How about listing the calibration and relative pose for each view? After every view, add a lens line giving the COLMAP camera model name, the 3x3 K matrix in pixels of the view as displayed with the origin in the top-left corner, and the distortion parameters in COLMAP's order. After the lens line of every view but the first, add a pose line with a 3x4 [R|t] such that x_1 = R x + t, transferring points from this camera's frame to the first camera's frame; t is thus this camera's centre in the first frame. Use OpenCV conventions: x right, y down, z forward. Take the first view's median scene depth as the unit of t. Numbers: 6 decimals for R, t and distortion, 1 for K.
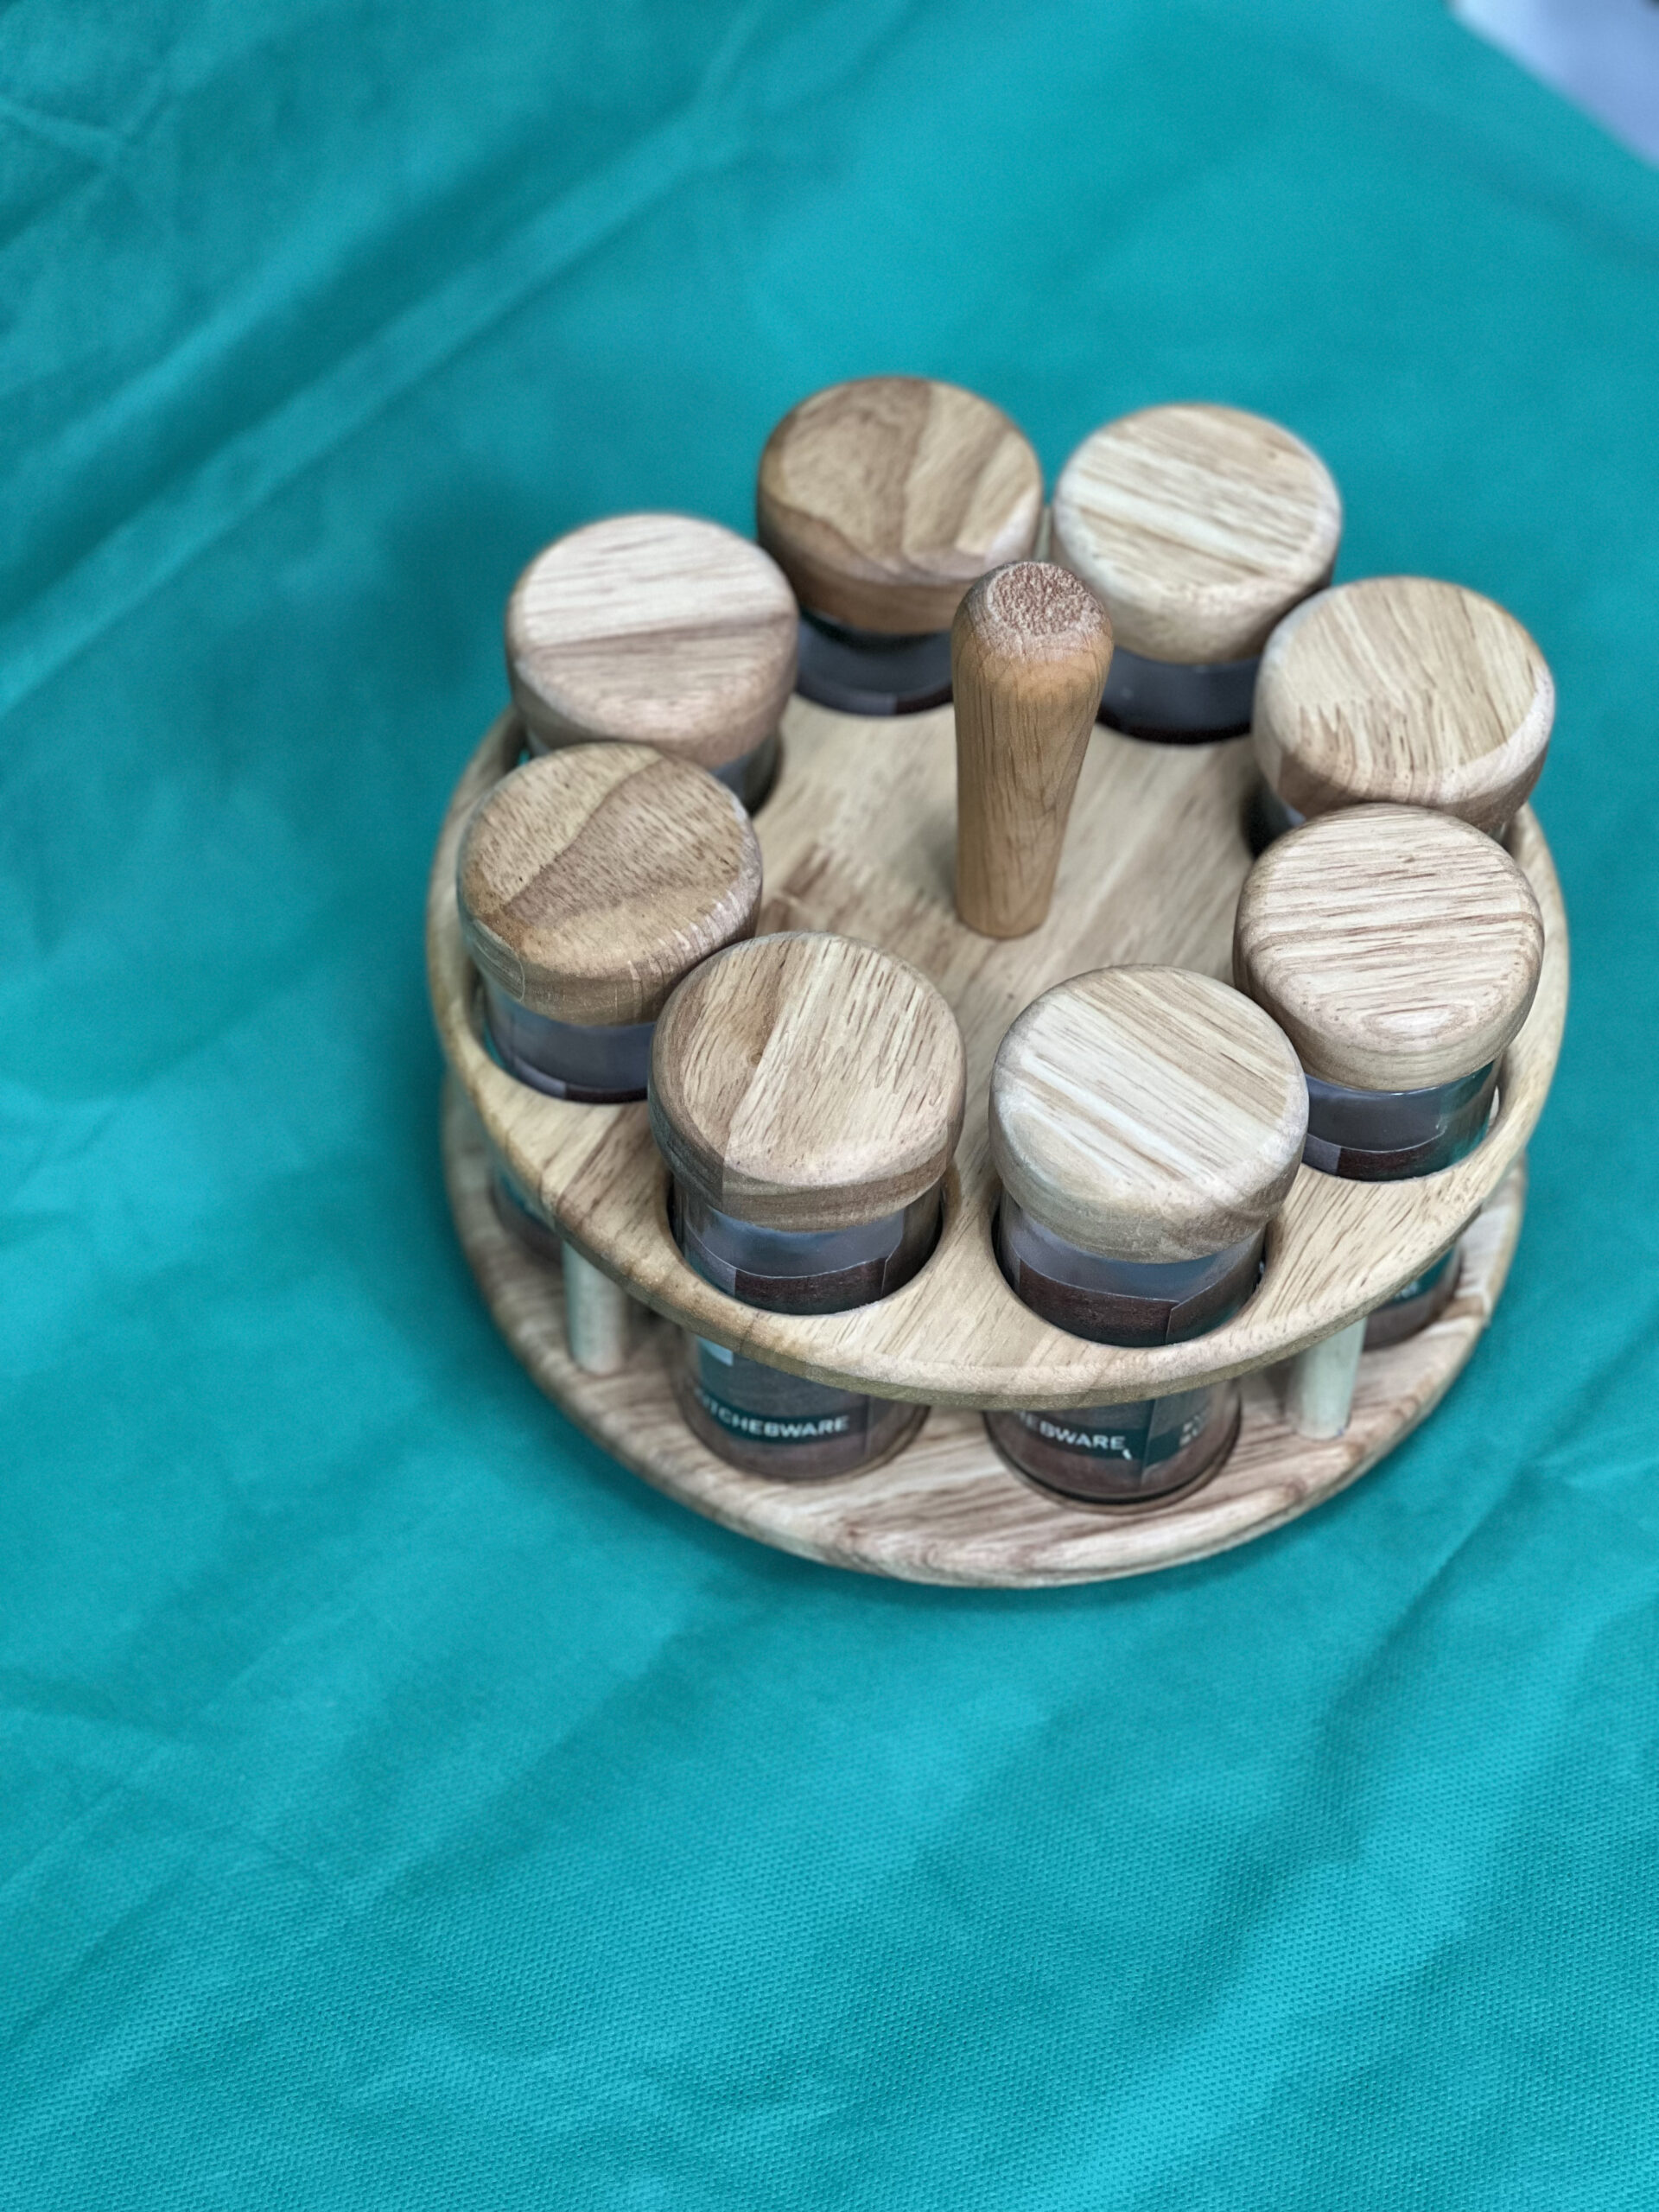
lens RADIAL K [[4969.4, 0, 838.6], [0, 4969.4, 991.9], [0, 0, 1]] dist [-0.371846, 6.909387]
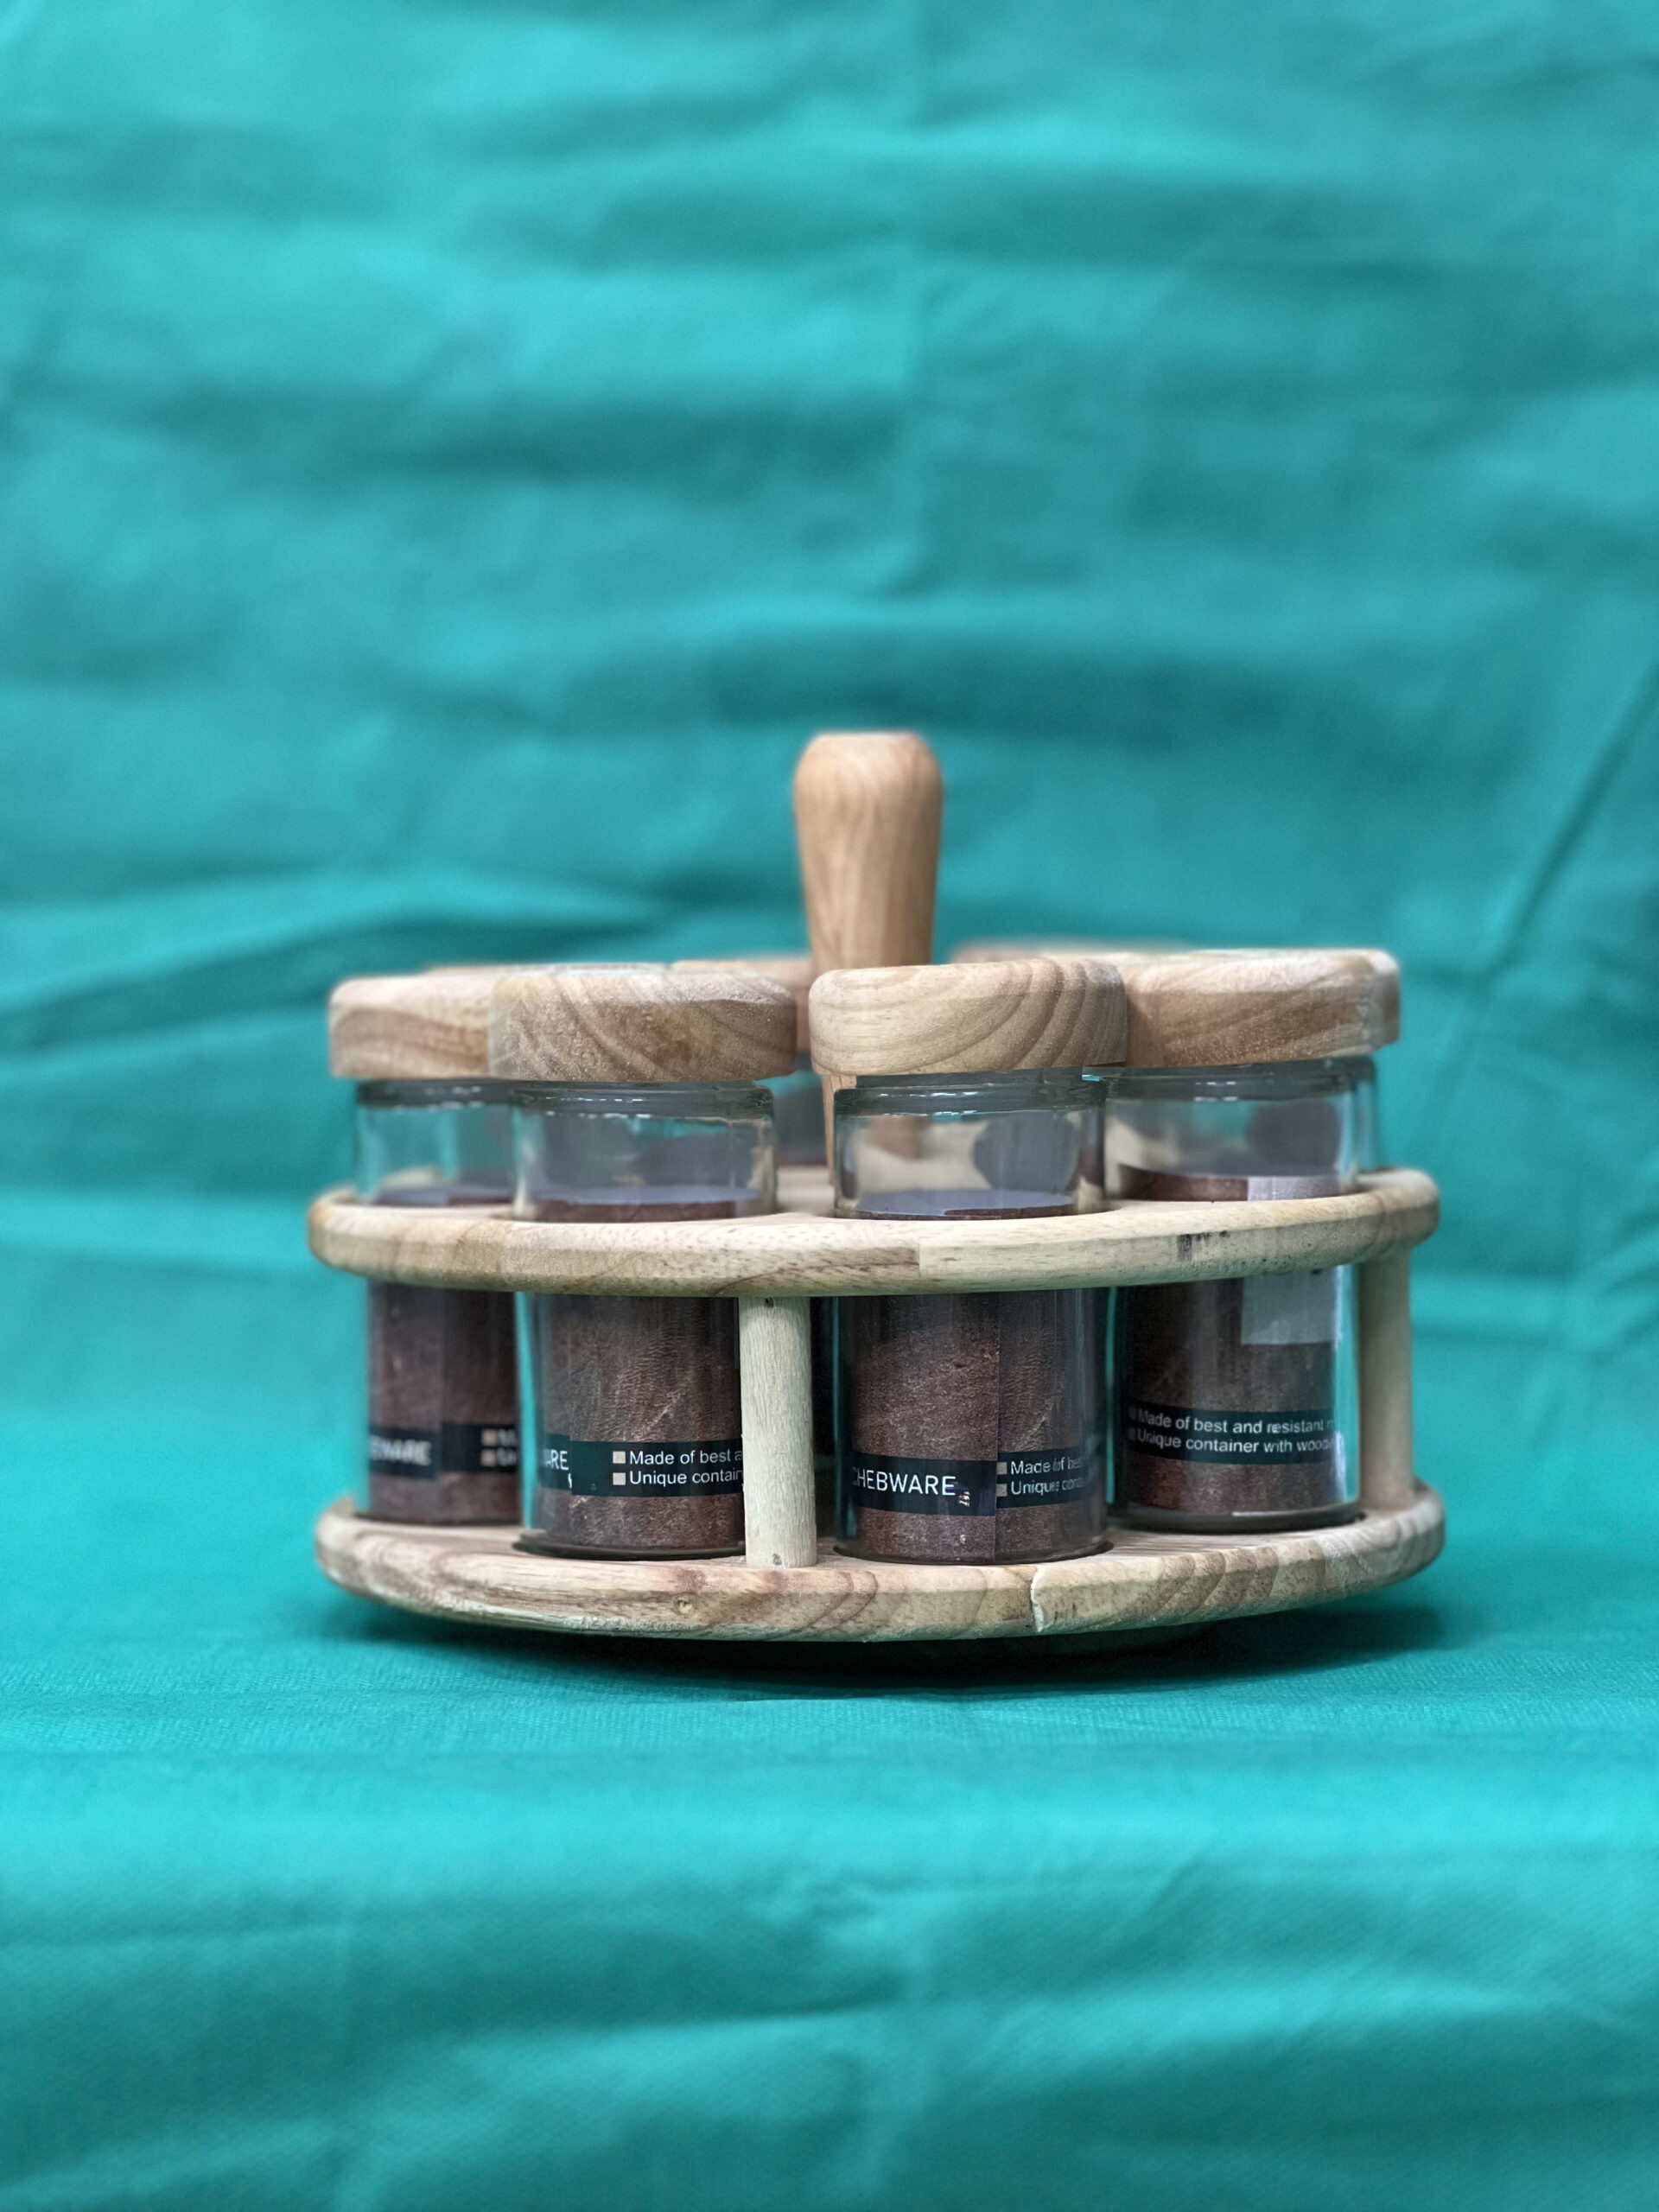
lens RADIAL K [[4969.4, 0, 838.6], [0, 4969.4, 991.9], [0, 0, 1]] dist [-0.371846, 6.909387]
pose [[0.644290, -0.018067, -0.764568, 0.834332], [-0.575328, 0.647212, -0.500114, 0.485889], [0.503873, 0.762096, 0.406598, 0.577858]]
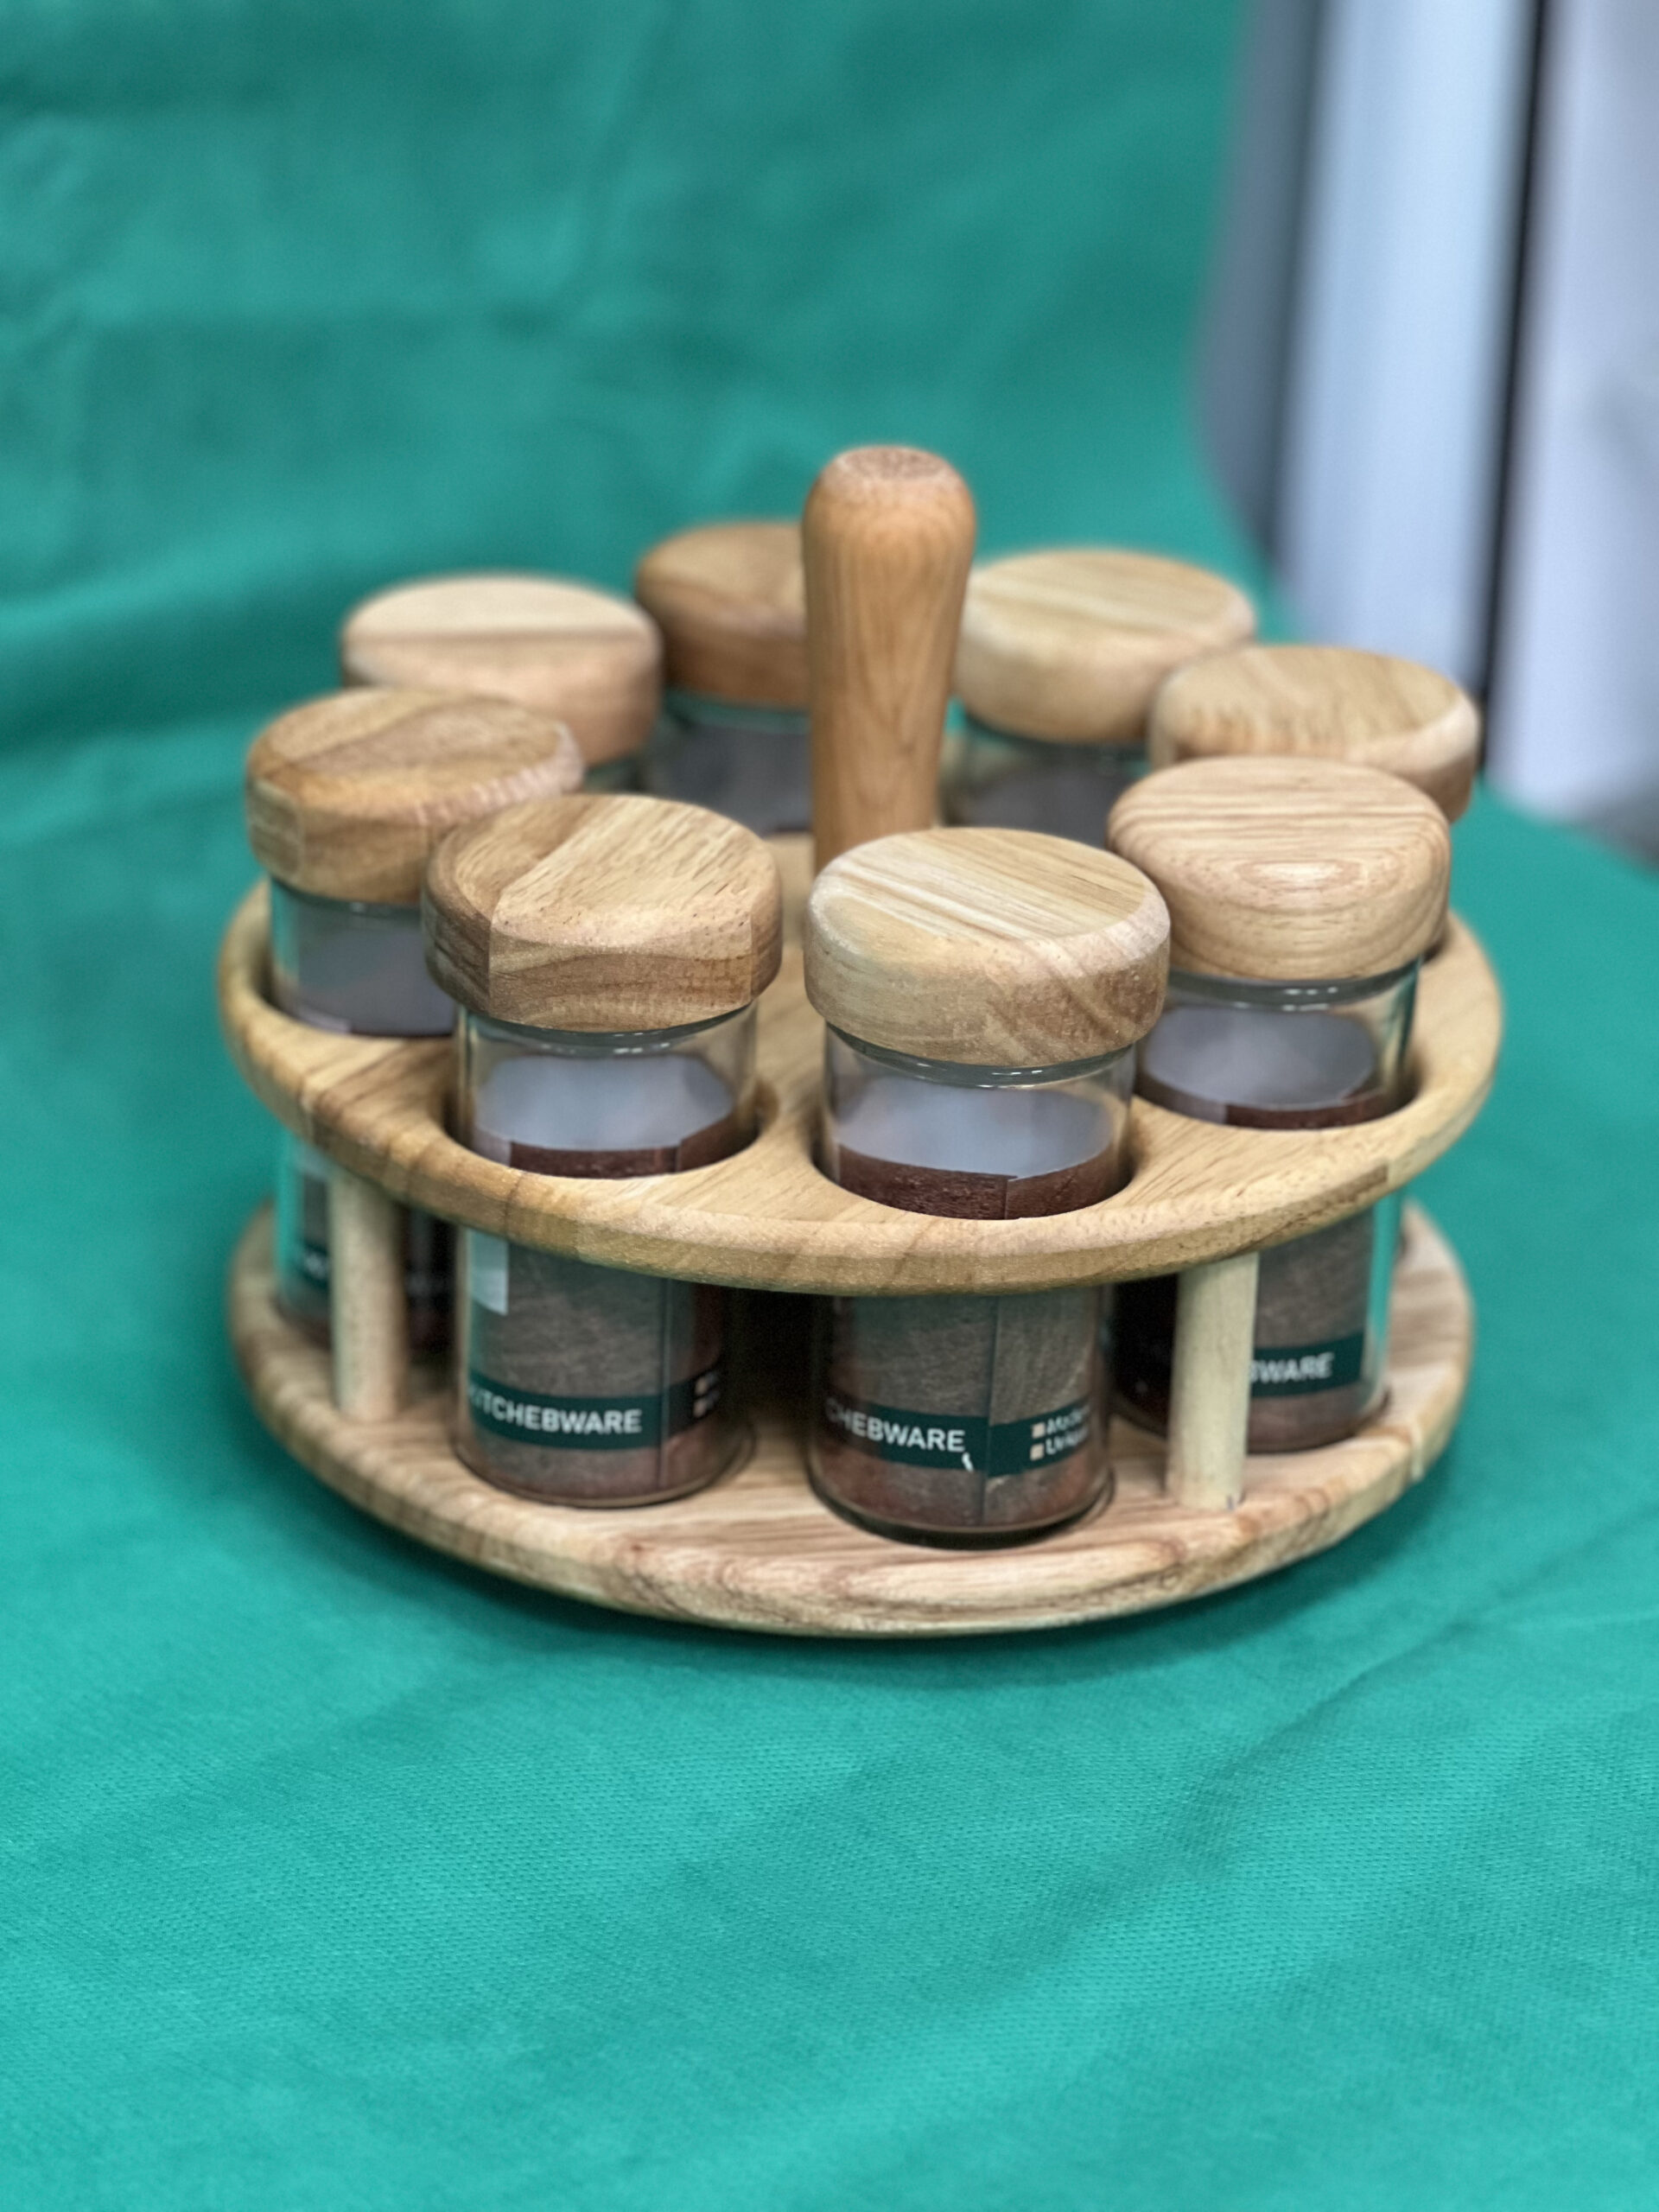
lens RADIAL K [[4969.4, 0, 838.6], [0, 4969.4, 991.9], [0, 0, 1]] dist [-0.371846, 6.909387]
pose [[0.997513, 0.033126, -0.062221, 0.087537], [-0.058608, 0.880202, -0.470967, 0.426847], [0.039165, 0.473442, 0.879954, 0.226281]]
